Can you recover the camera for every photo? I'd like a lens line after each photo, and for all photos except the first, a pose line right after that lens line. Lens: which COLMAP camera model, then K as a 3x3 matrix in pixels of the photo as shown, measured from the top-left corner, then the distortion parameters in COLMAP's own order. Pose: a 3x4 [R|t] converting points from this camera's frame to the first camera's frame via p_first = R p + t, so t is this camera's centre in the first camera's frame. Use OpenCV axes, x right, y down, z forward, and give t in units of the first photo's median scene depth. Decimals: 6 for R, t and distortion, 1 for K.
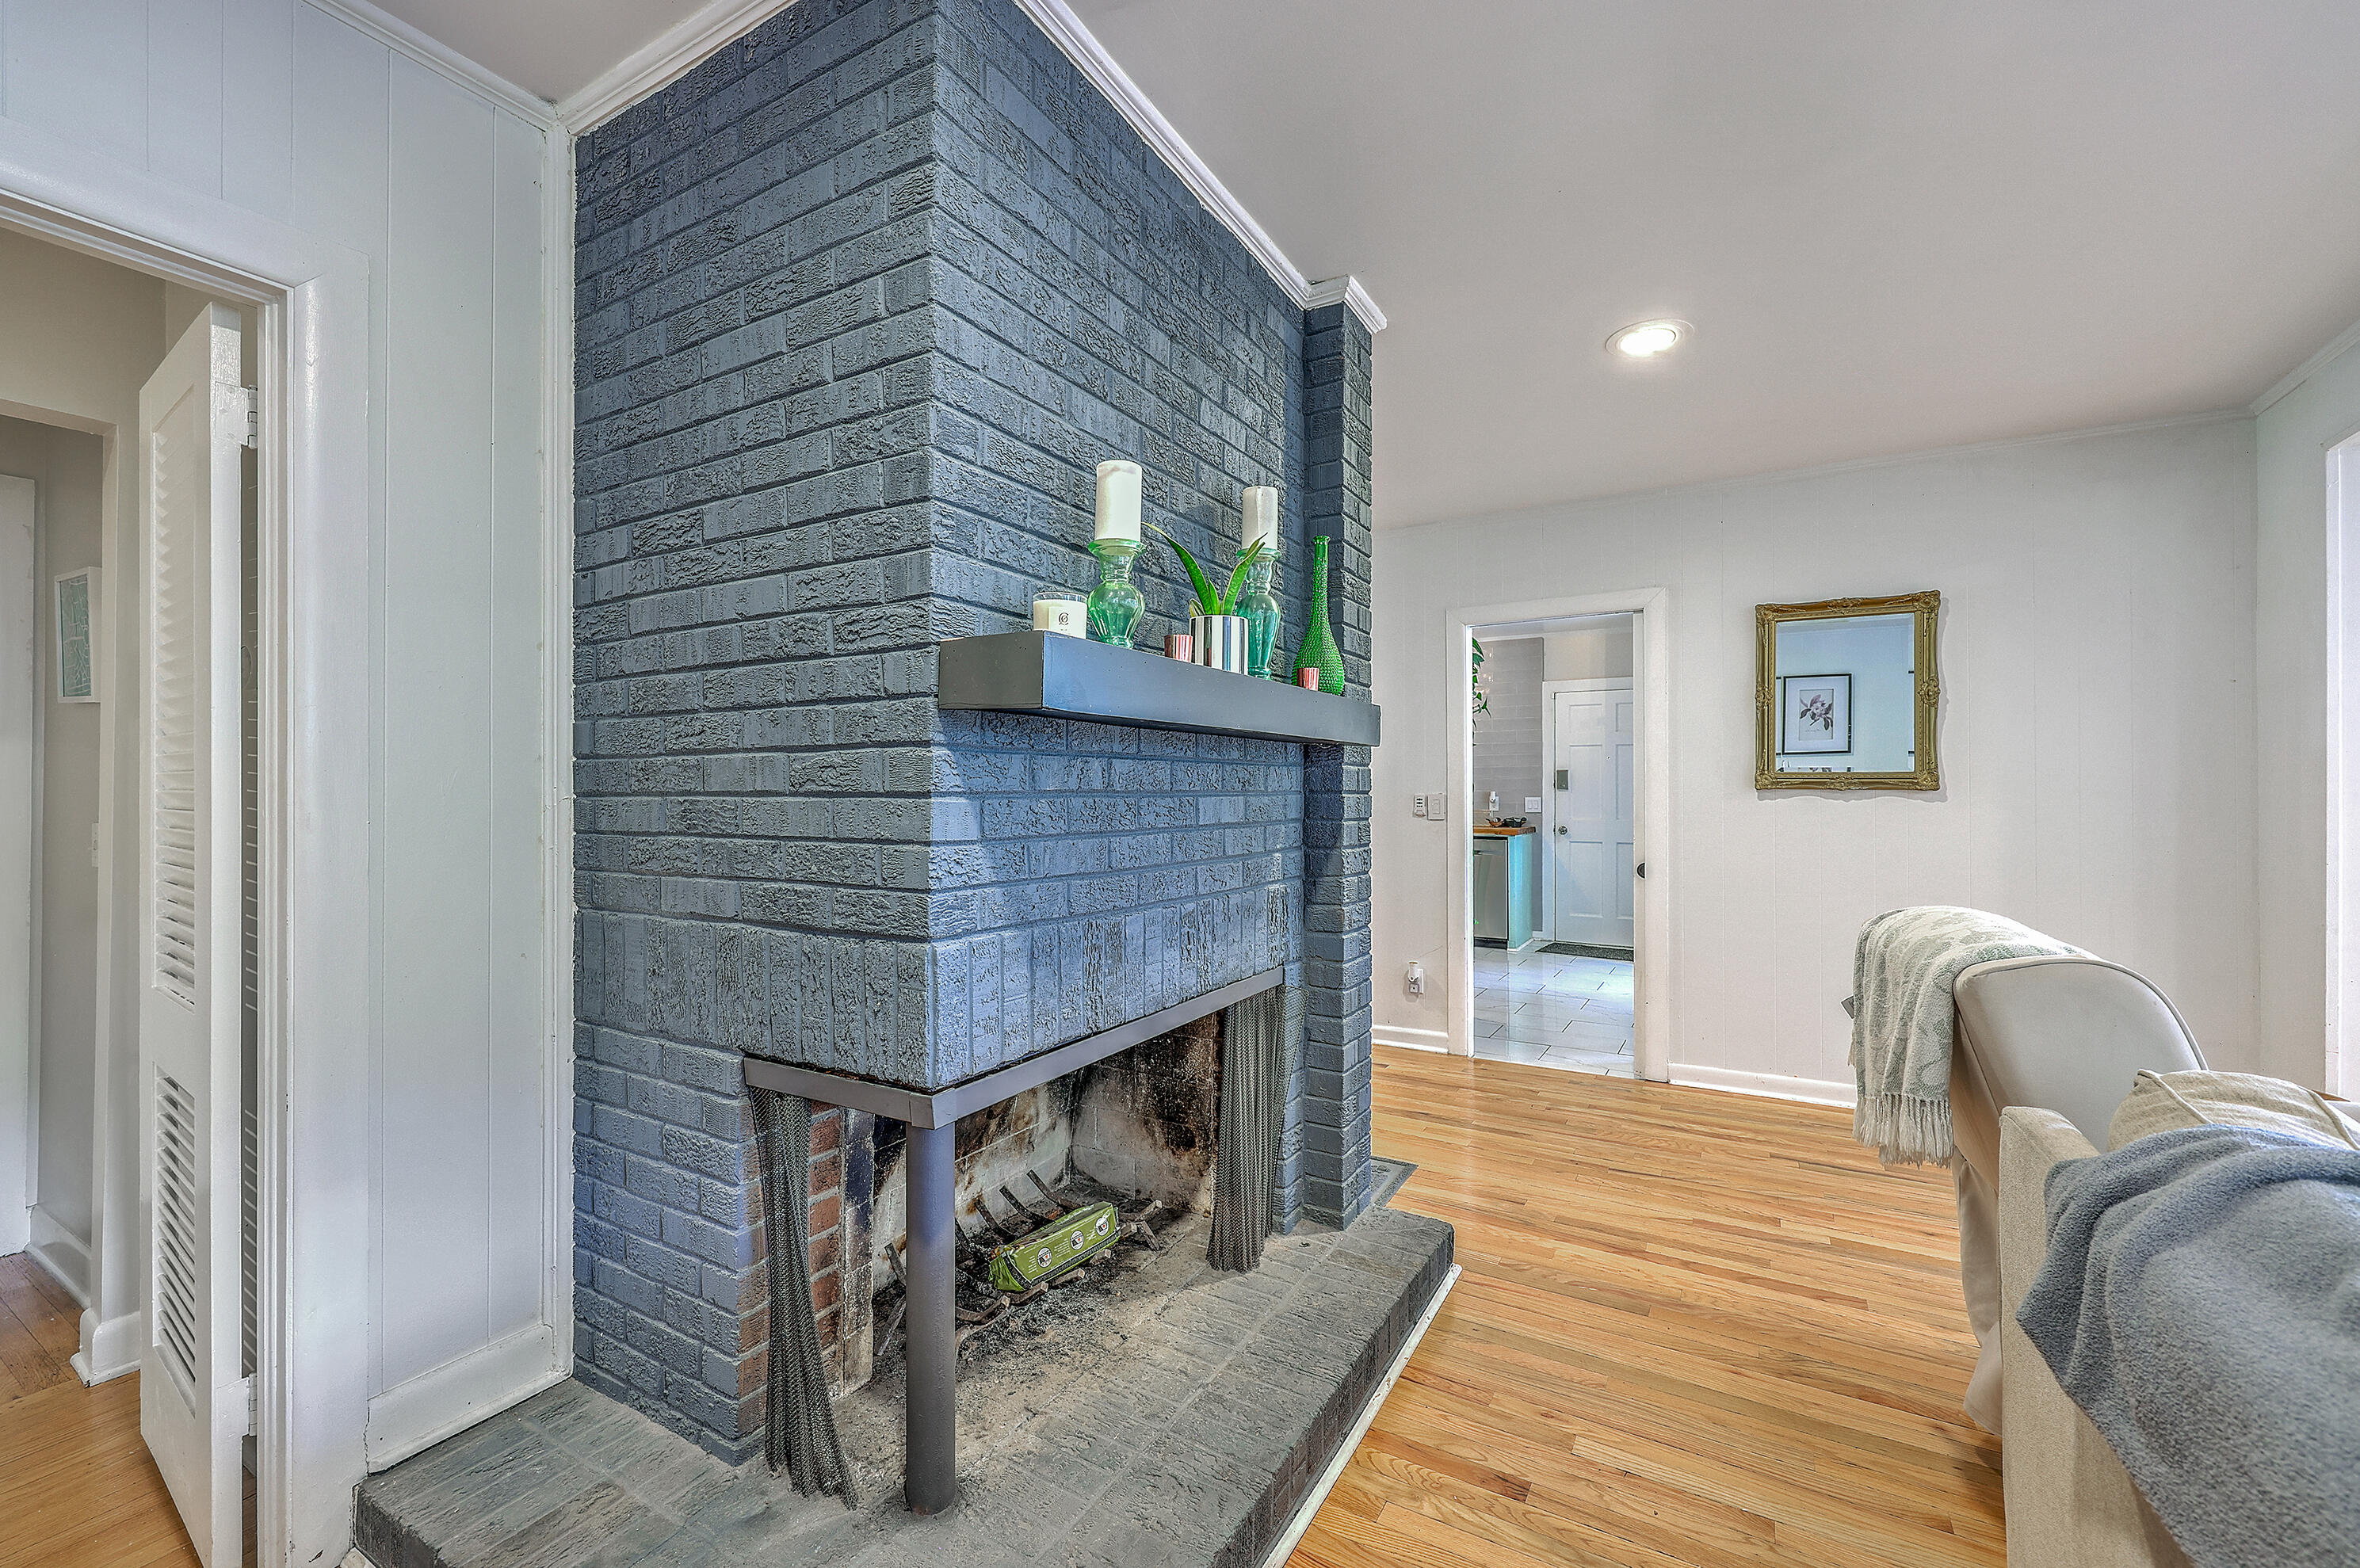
lens RADIAL K [[963.9, 0, 1187.3], [0, 963.9, 784.2], [0, 0, 1]] dist [-0.001275, -0.000057]
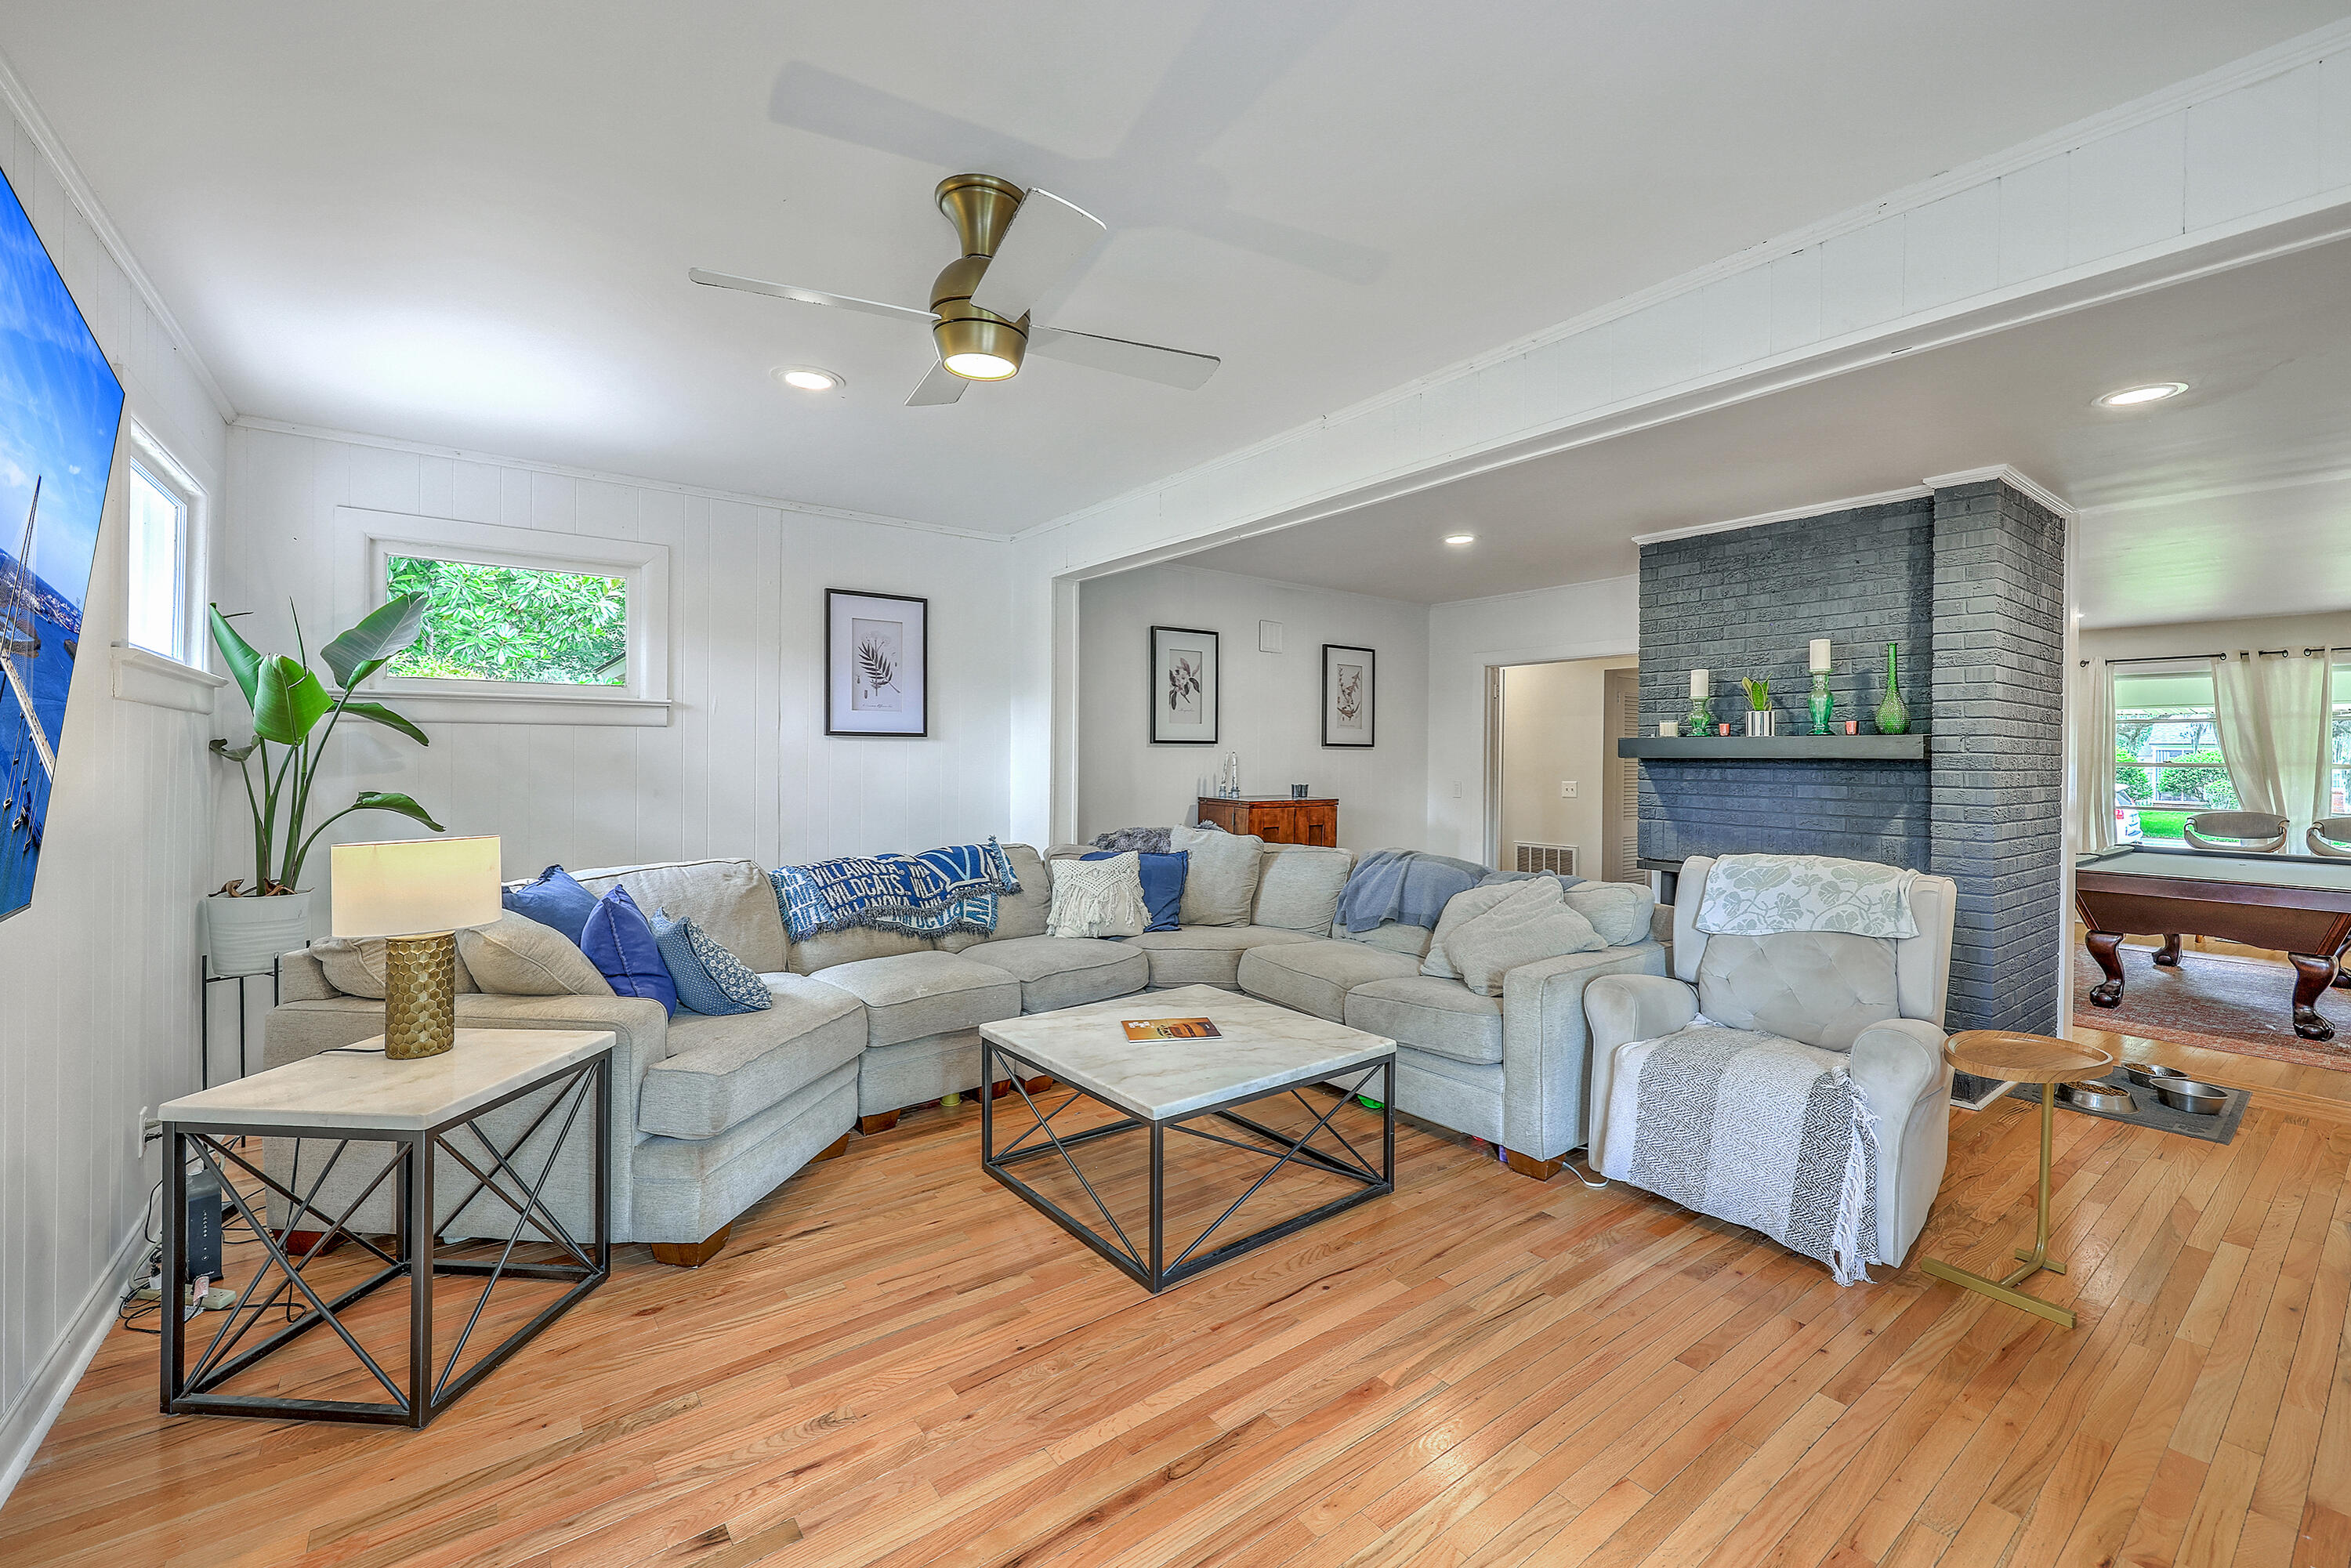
lens RADIAL K [[960.3, 0, 1183.5], [0, 960.3, 773.1], [0, 0, 1]] dist [-0.001275, -0.000057]
pose [[-0.396593, 0.001753, -0.917993, 3.061047], [-0.014589, 0.999860, 0.008212, -0.014792], [0.917879, 0.016649, -0.396512, 0.647446]]
